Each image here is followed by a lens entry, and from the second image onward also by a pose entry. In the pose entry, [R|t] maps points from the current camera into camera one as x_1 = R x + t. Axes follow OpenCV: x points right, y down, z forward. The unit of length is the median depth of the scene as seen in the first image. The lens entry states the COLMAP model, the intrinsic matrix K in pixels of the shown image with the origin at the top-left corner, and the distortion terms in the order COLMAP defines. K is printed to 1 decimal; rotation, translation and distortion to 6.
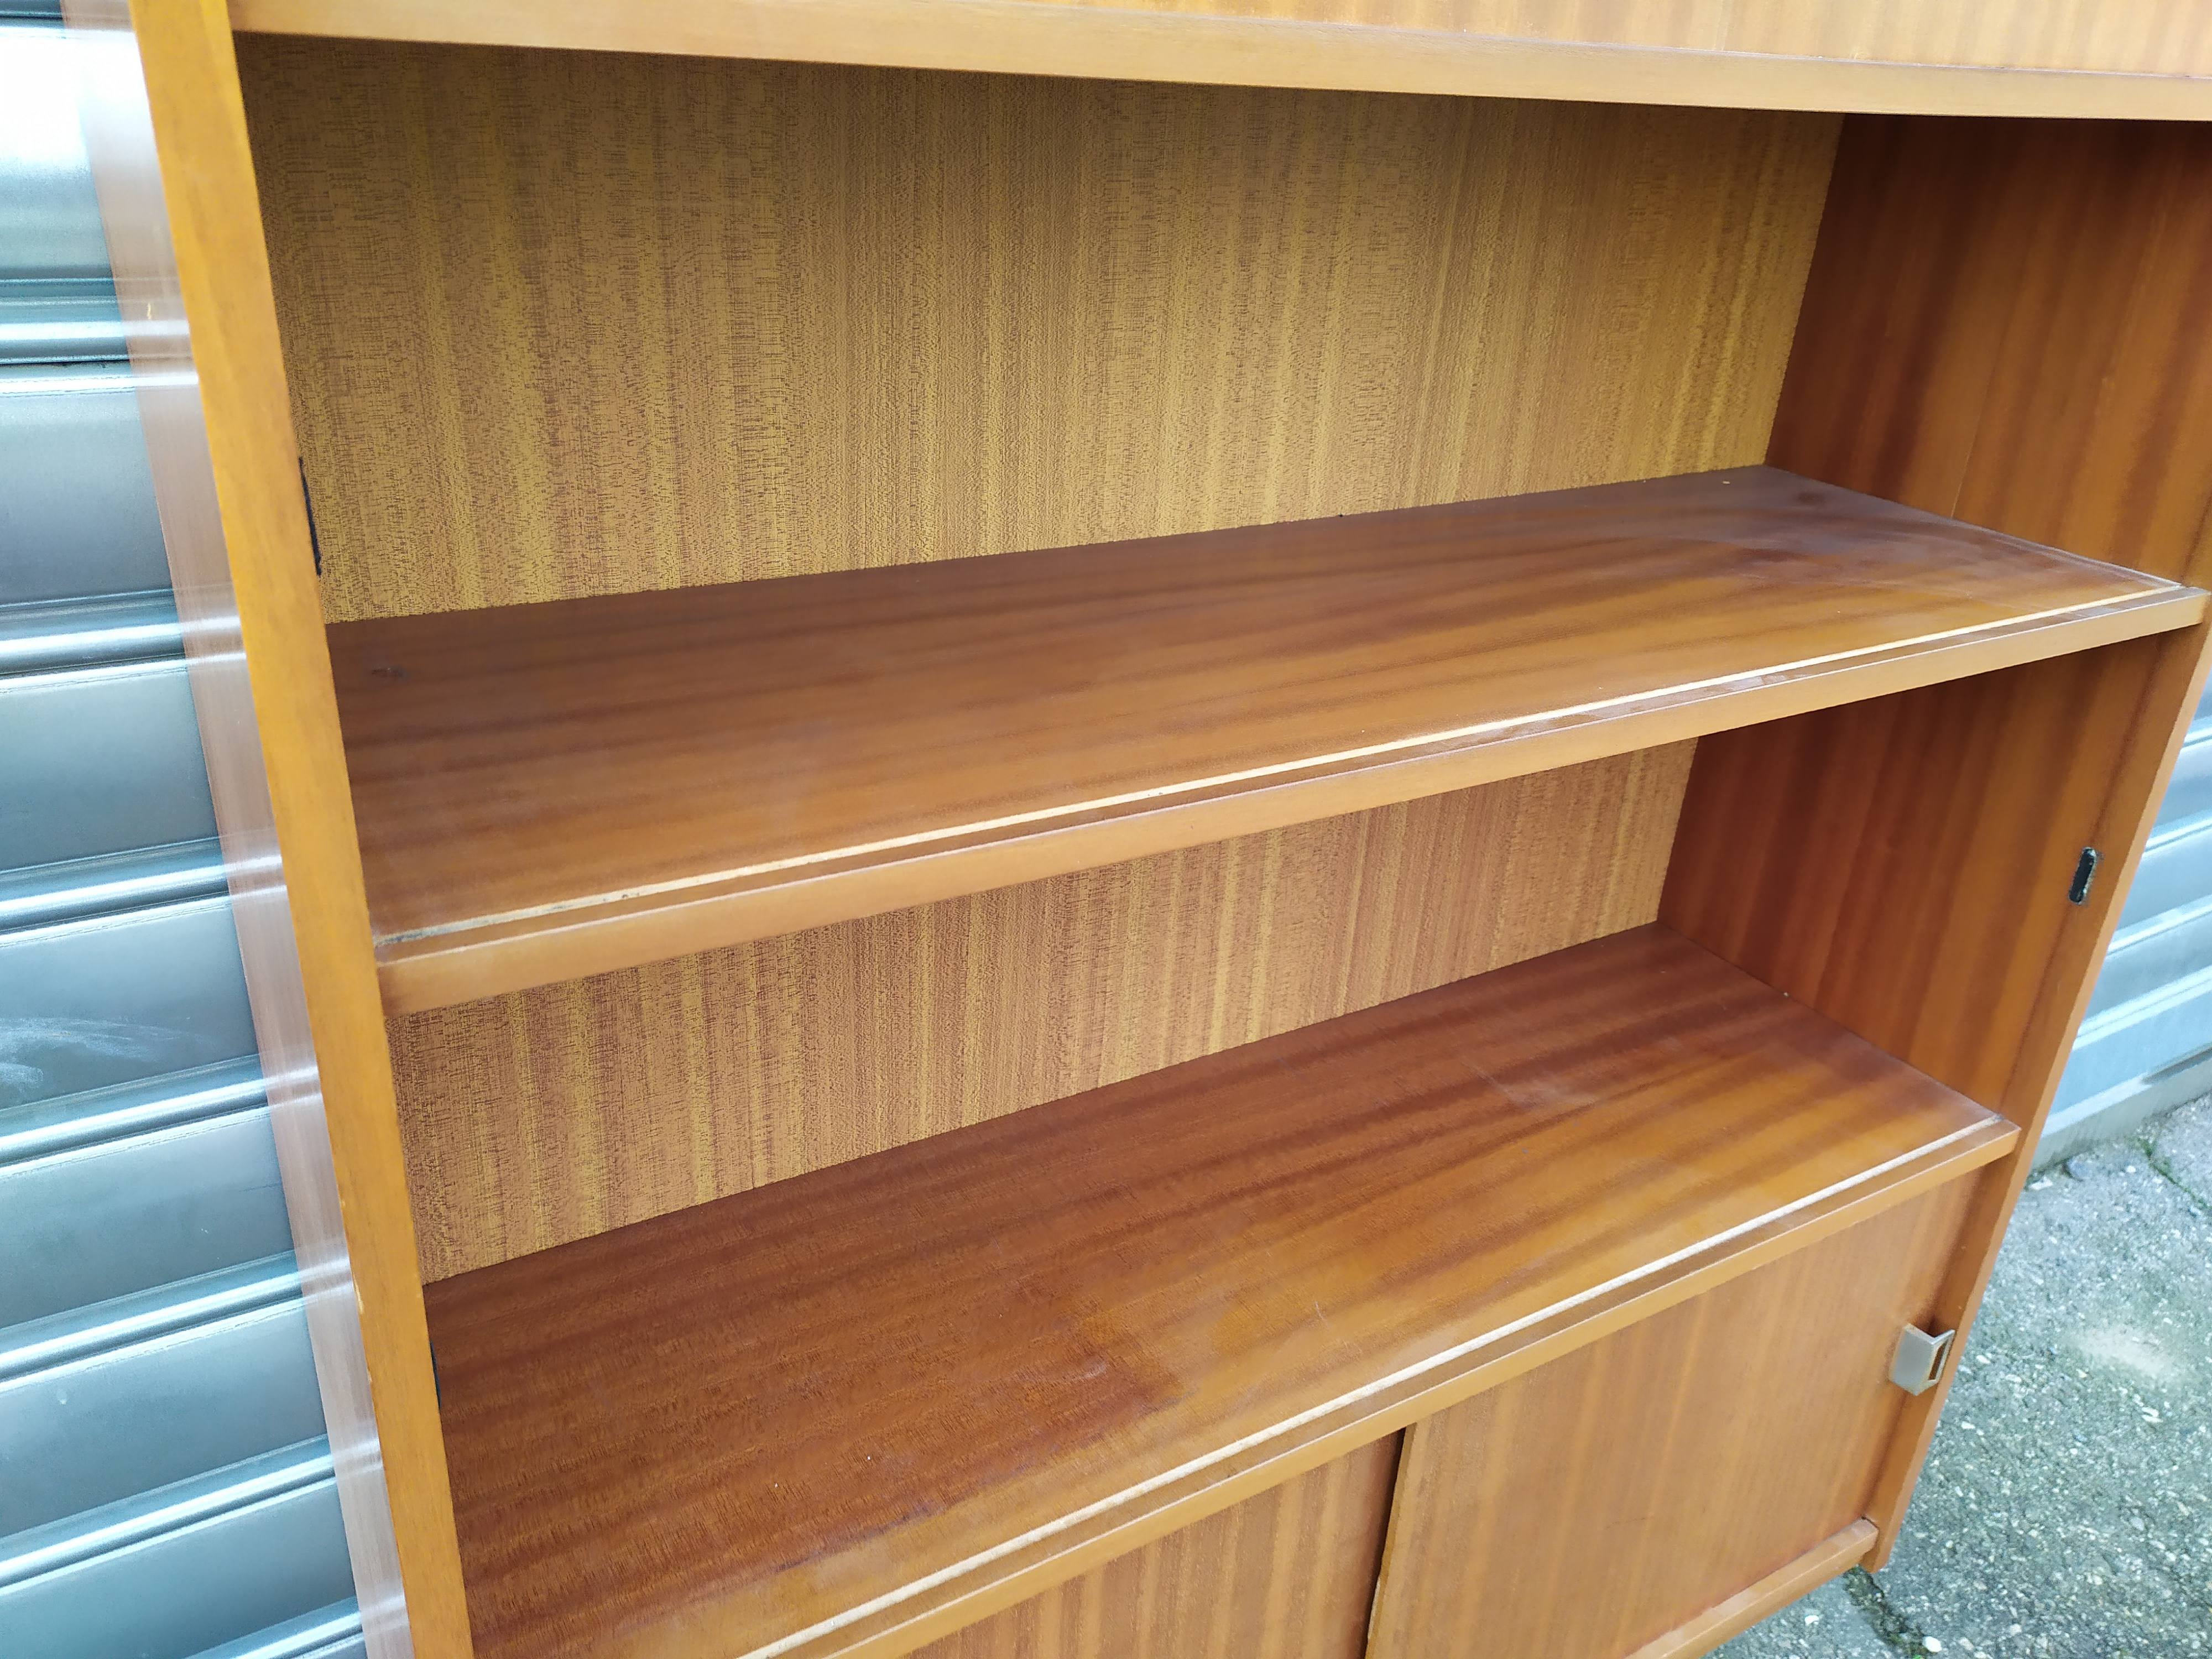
lens RADIAL K [[1690.3, 0, 1101.2], [0, 1690.3, 843.1], [0, 0, 1]] dist [0.035192, -0.031589]
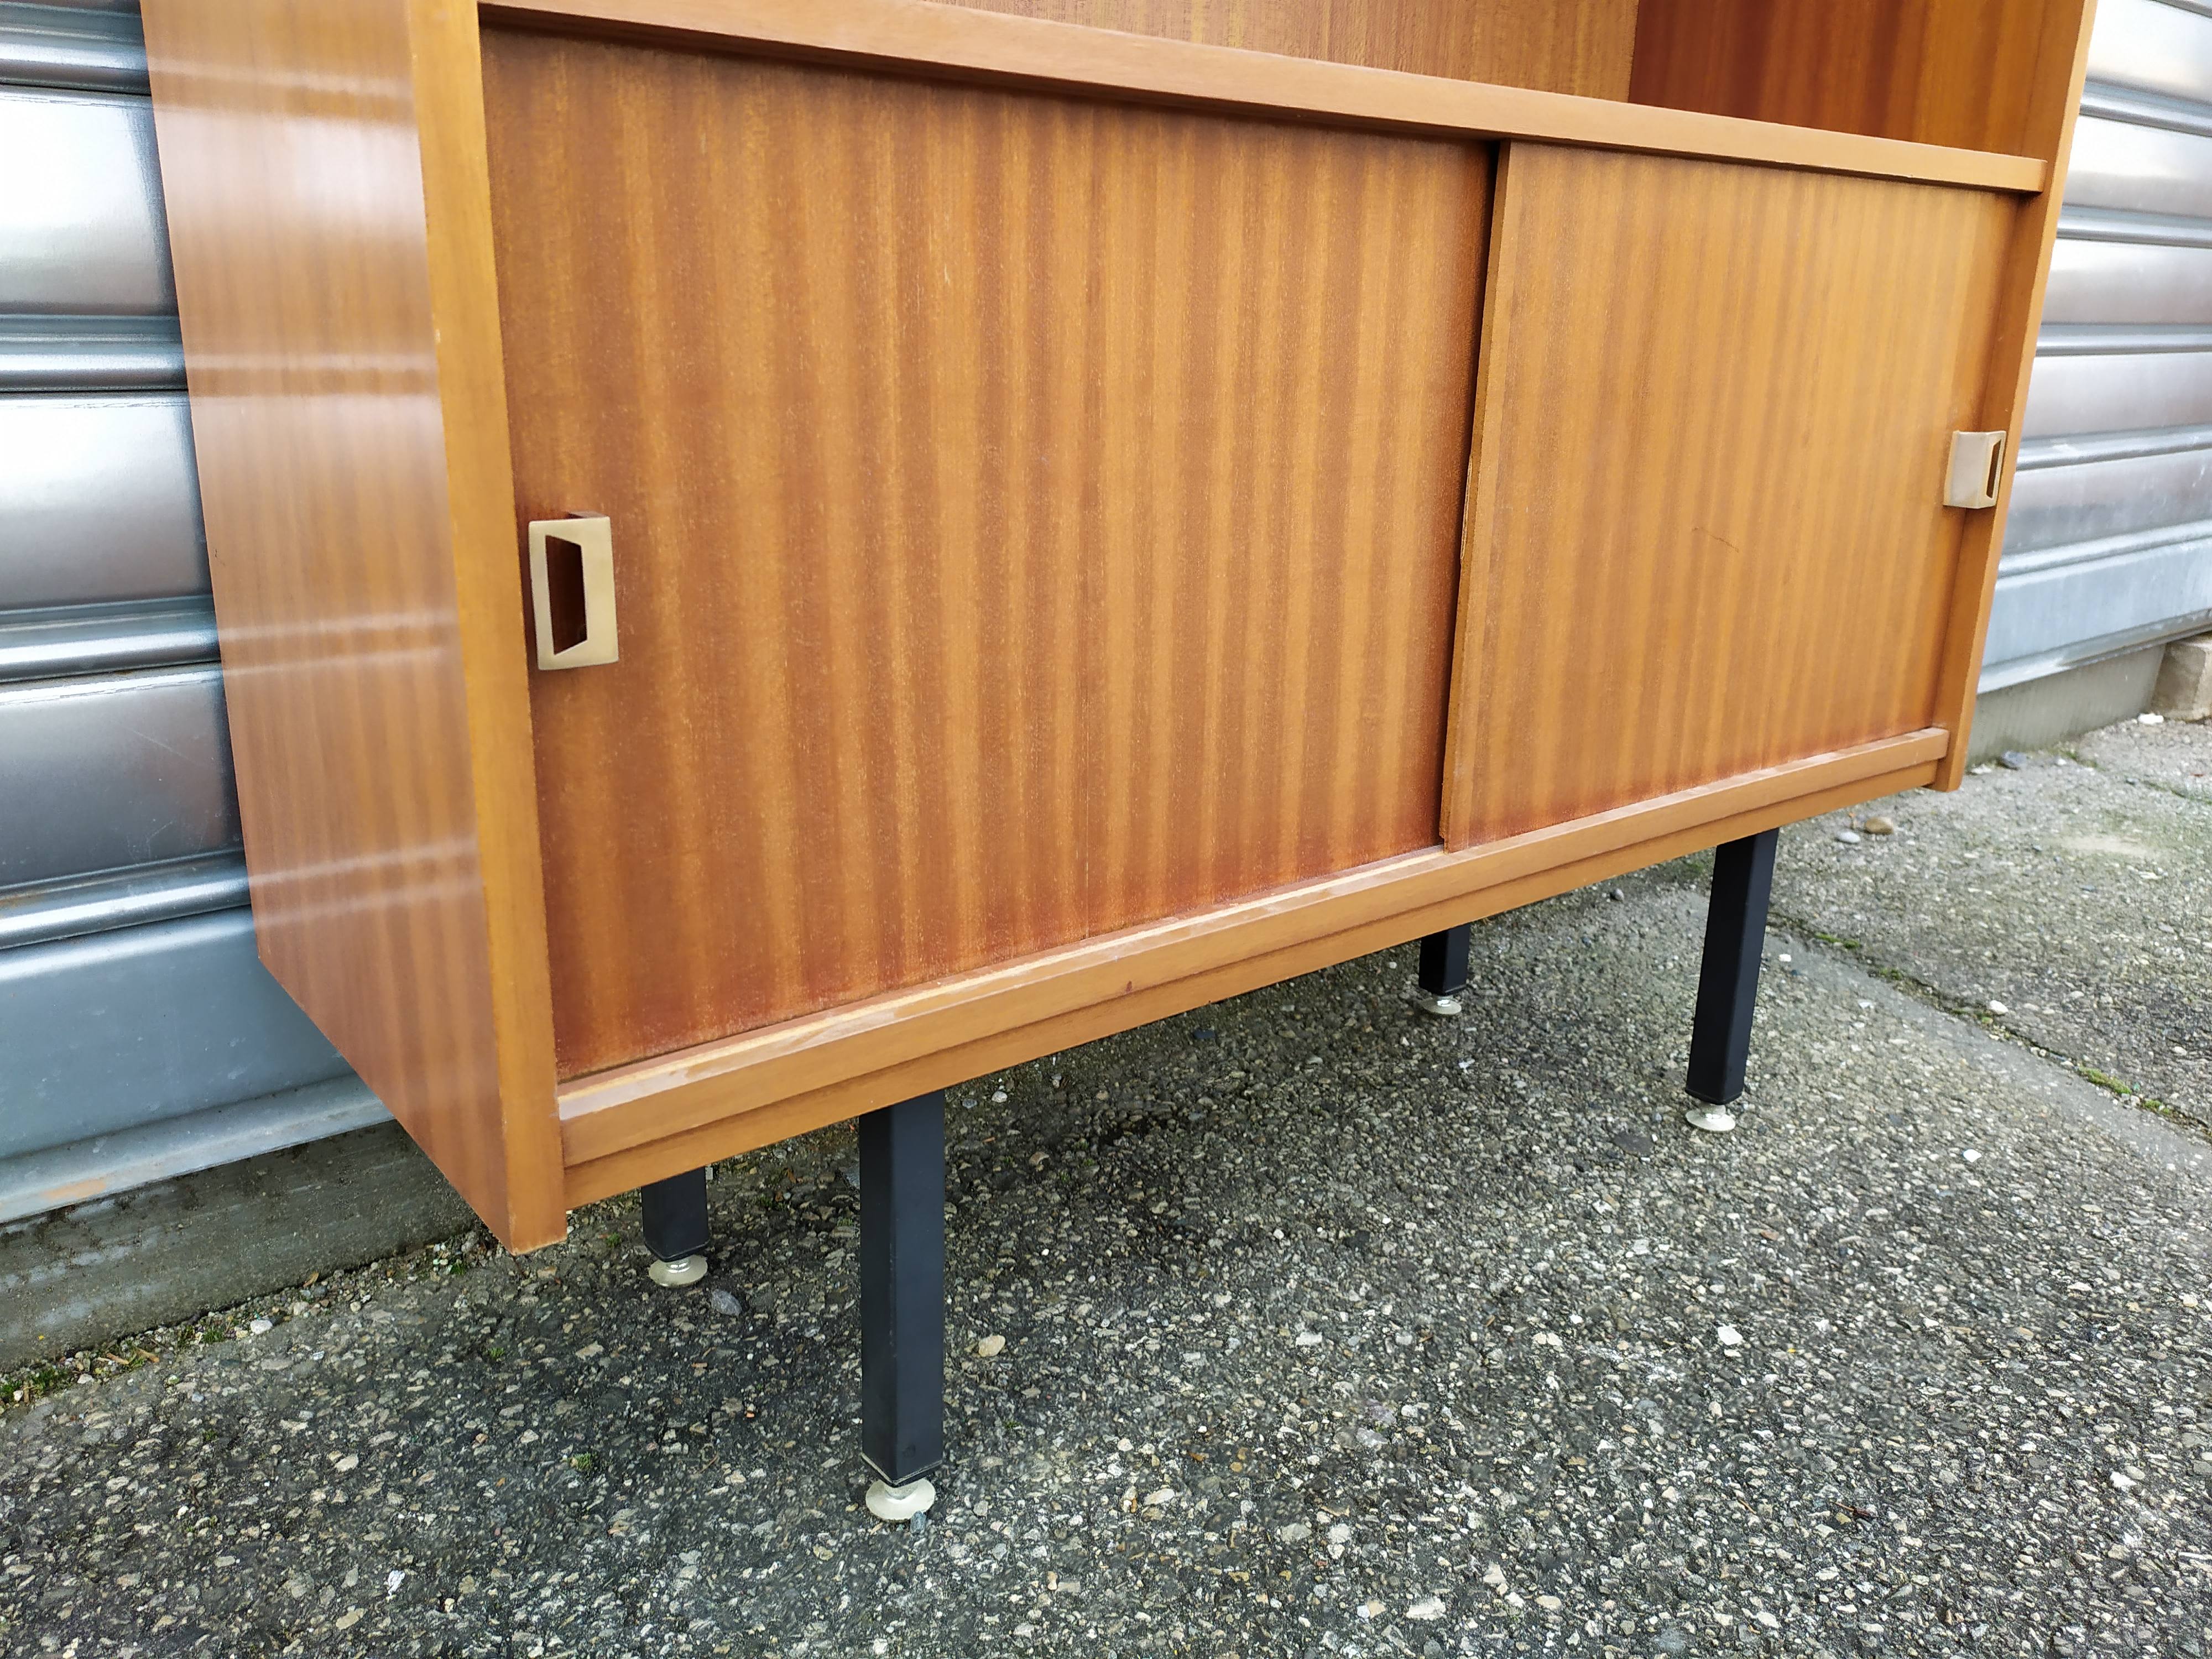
lens RADIAL K [[1685.5, 0, 1106.0], [0, 1685.5, 829.5], [0, 0, 1]] dist [0.083144, -0.127770]
pose [[0.990747, -0.072741, 0.114580, -0.116914], [0.089278, 0.985168, -0.146538, 0.657264], [-0.102221, 0.155412, 0.982547, 0.191430]]
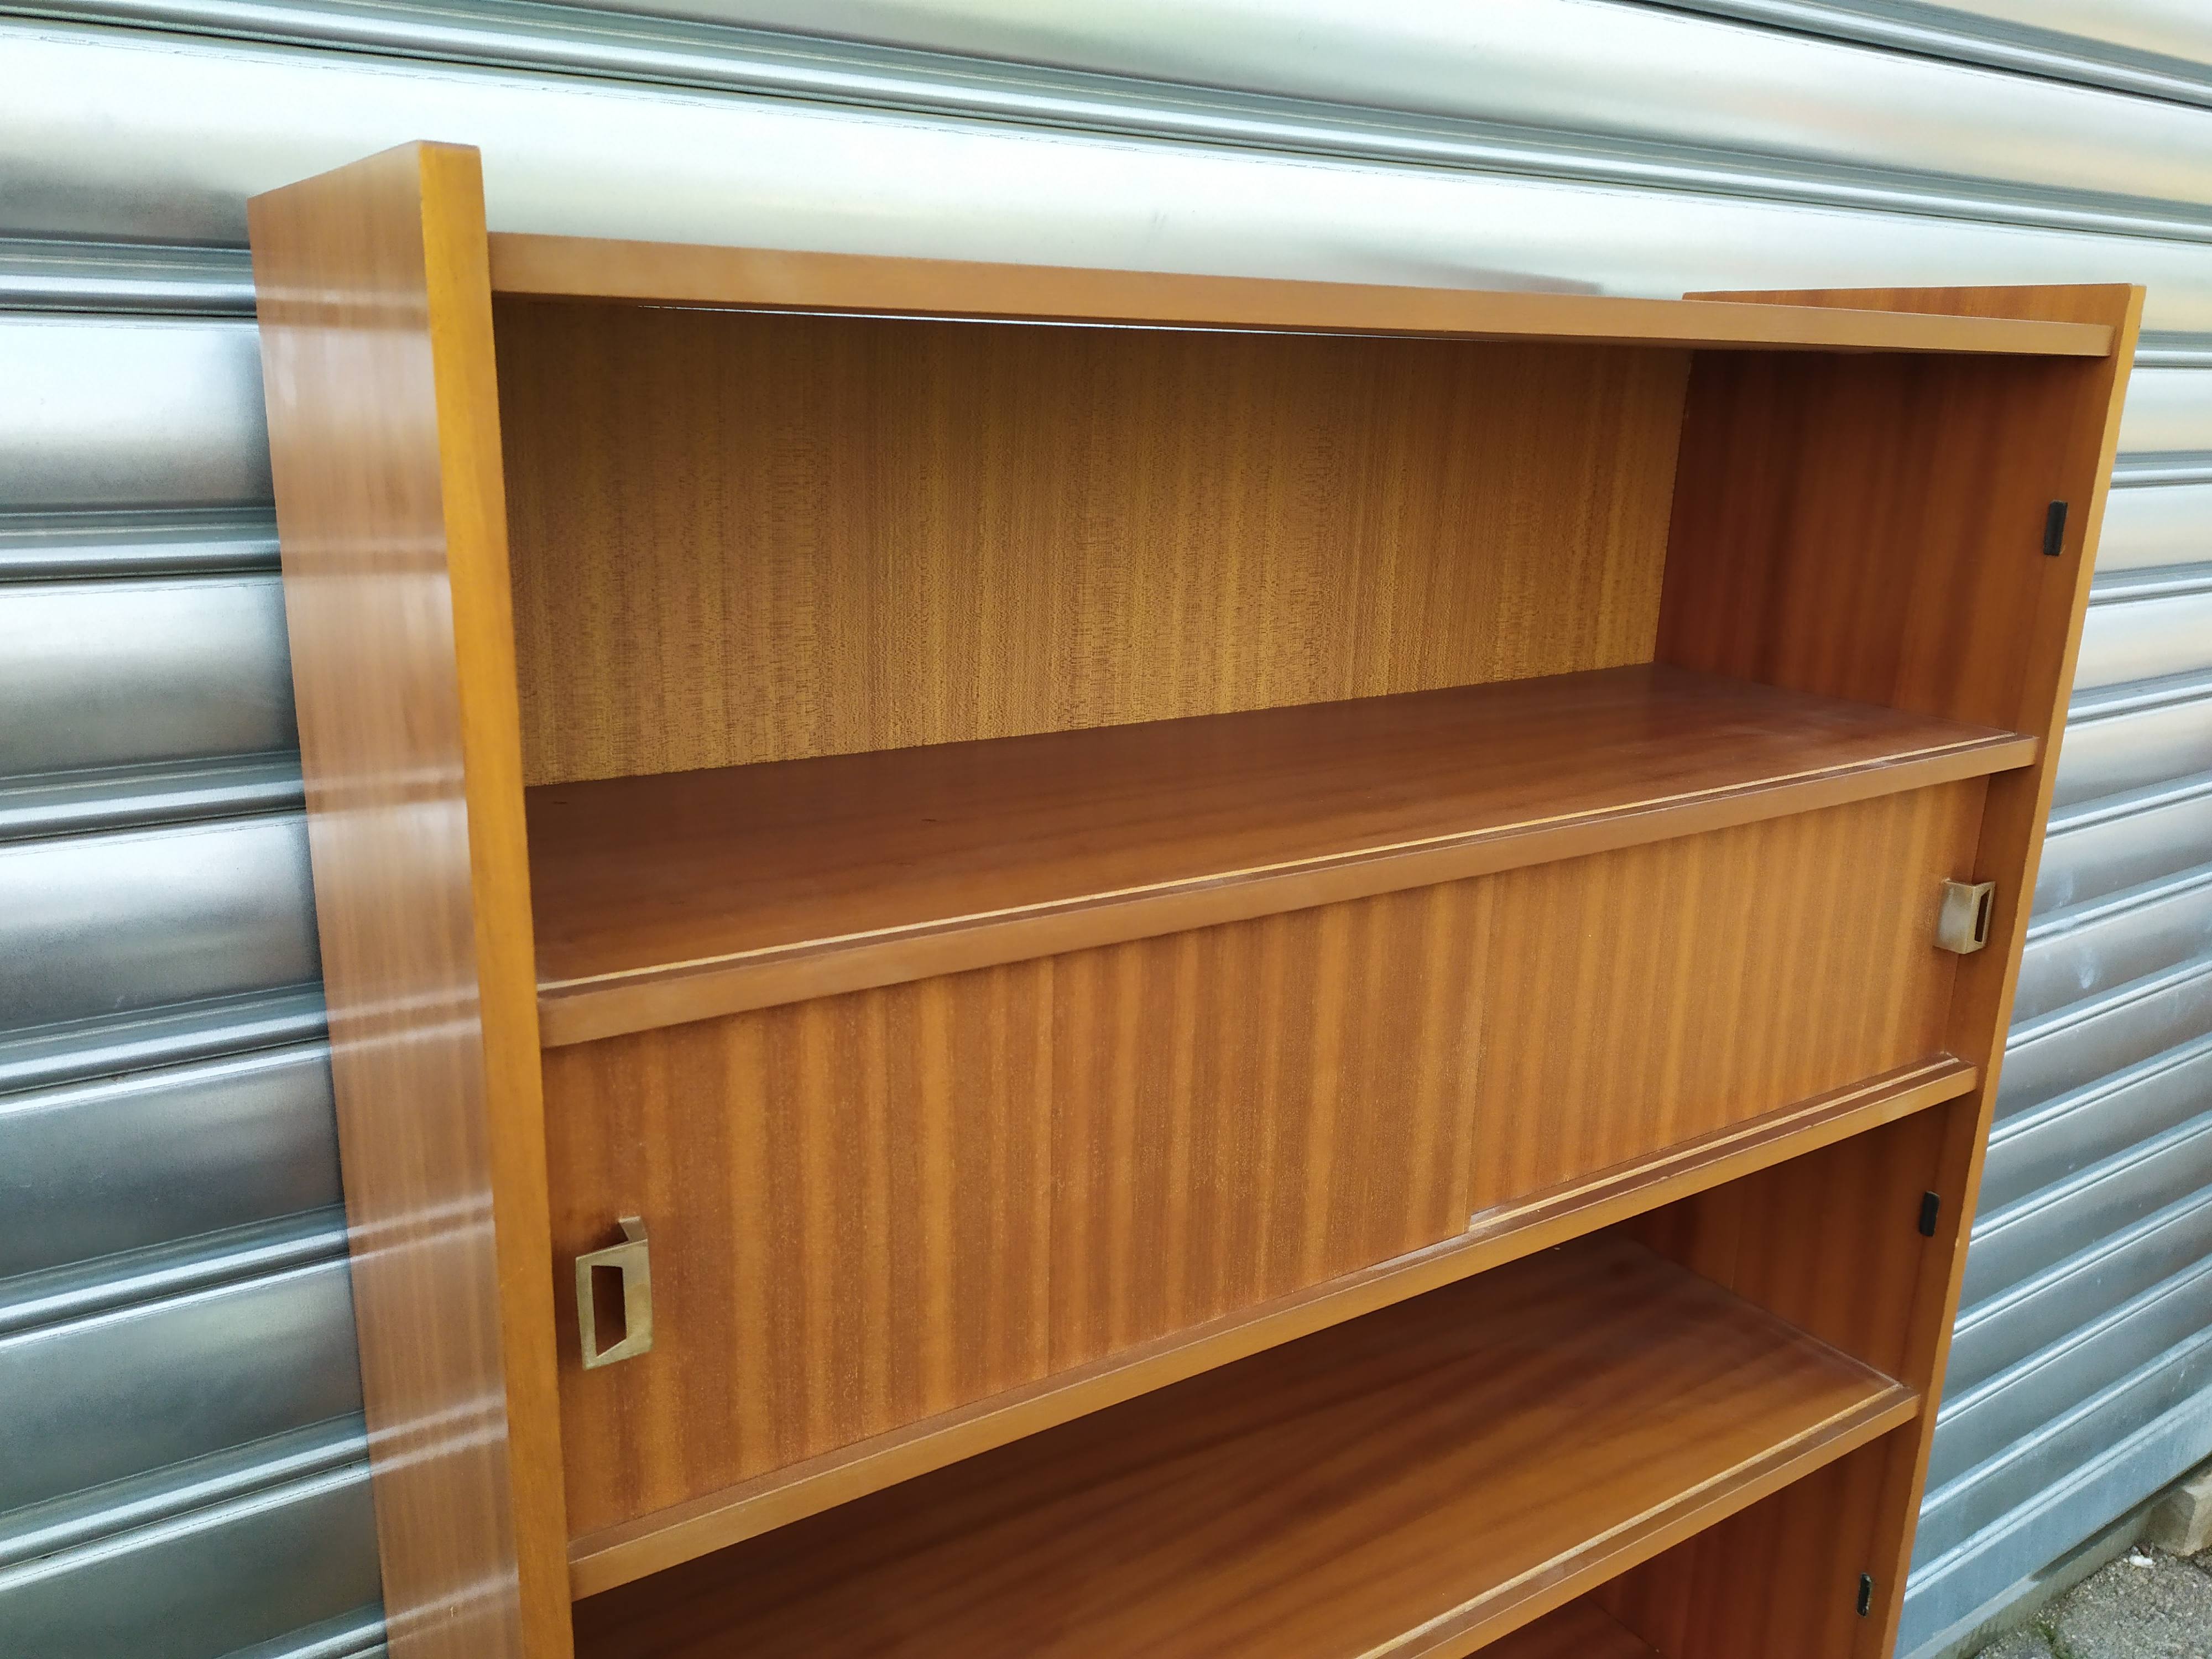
lens RADIAL K [[1690.3, 0, 1101.2], [0, 1690.3, 843.1], [0, 0, 1]] dist [0.035192, -0.031589]
pose [[0.998851, -0.042007, 0.023050, 0.013090], [0.045268, 0.984988, -0.166581, -0.334718], [-0.015706, 0.167433, 0.985758, -0.311741]]
